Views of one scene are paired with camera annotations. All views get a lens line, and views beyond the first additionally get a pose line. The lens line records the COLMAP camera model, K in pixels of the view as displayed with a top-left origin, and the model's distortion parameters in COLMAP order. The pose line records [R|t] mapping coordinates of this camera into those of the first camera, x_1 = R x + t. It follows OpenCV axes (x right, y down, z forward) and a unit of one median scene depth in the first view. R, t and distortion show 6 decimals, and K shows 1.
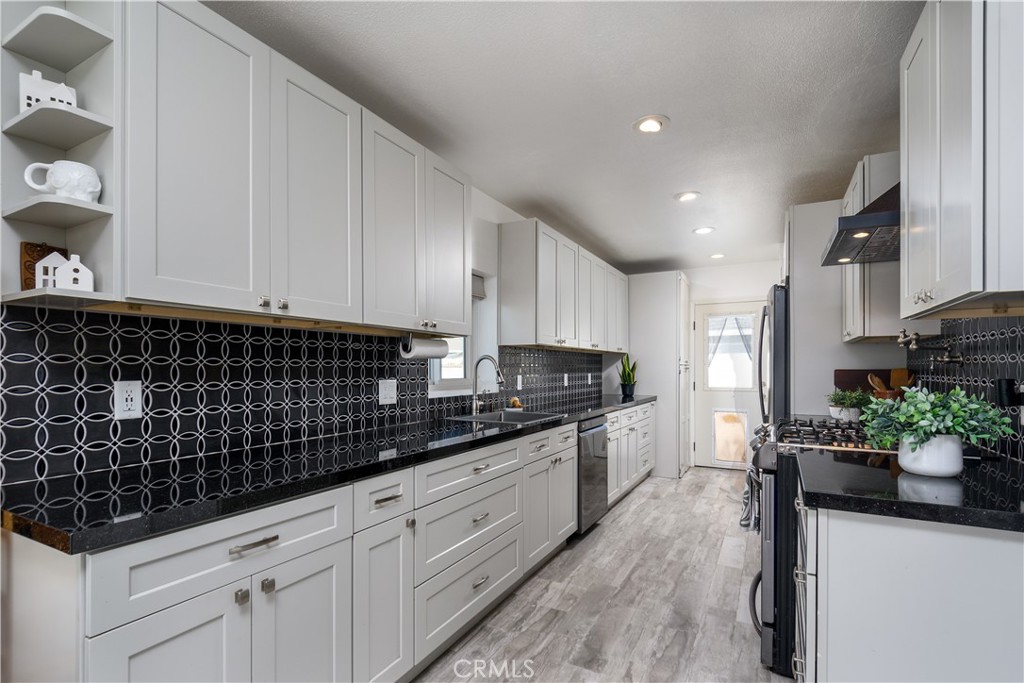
lens RADIAL K [[481.5, 0, 508.5], [0, 481.5, 368.2], [0, 0, 1]] dist [-0.000509, -0.001010]
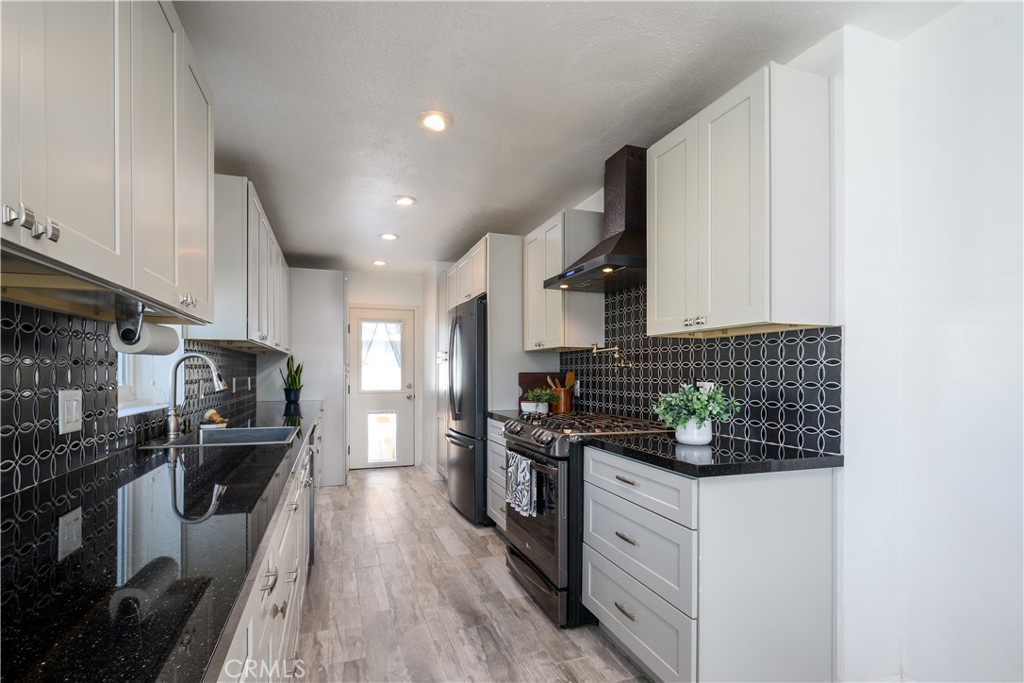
lens RADIAL K [[481.5, 0, 495.2], [0, 481.5, 369.7], [0, 0, 1]] dist [-0.000509, -0.001010]
pose [[0.683631, 0.004143, 0.729816, -0.319000], [-0.001020, 0.999988, -0.004721, 0.001847], [-0.729827, 0.002483, 0.683627, 0.234197]]
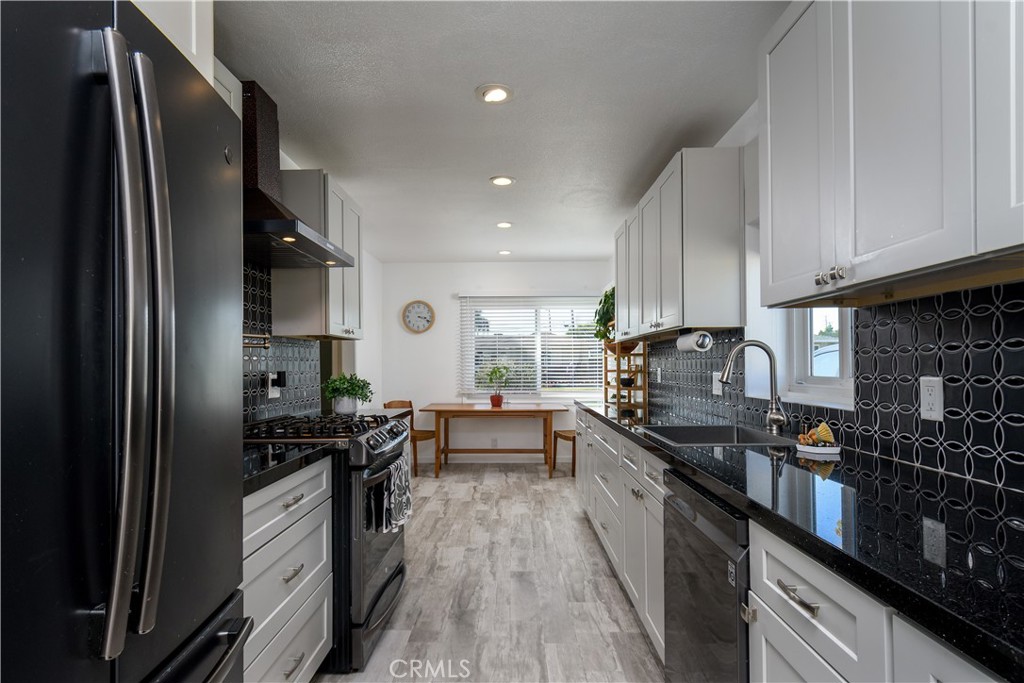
lens RADIAL K [[516.0, 0, 504.4], [0, 516.0, 363.7], [0, 0, 1]] dist [0.004269, 0.000691]
pose [[-0.886833, 0.000373, -0.462091, 0.698416], [0.004505, 0.999959, -0.007839, 0.008095], [0.462069, -0.009034, -0.886798, 1.782463]]
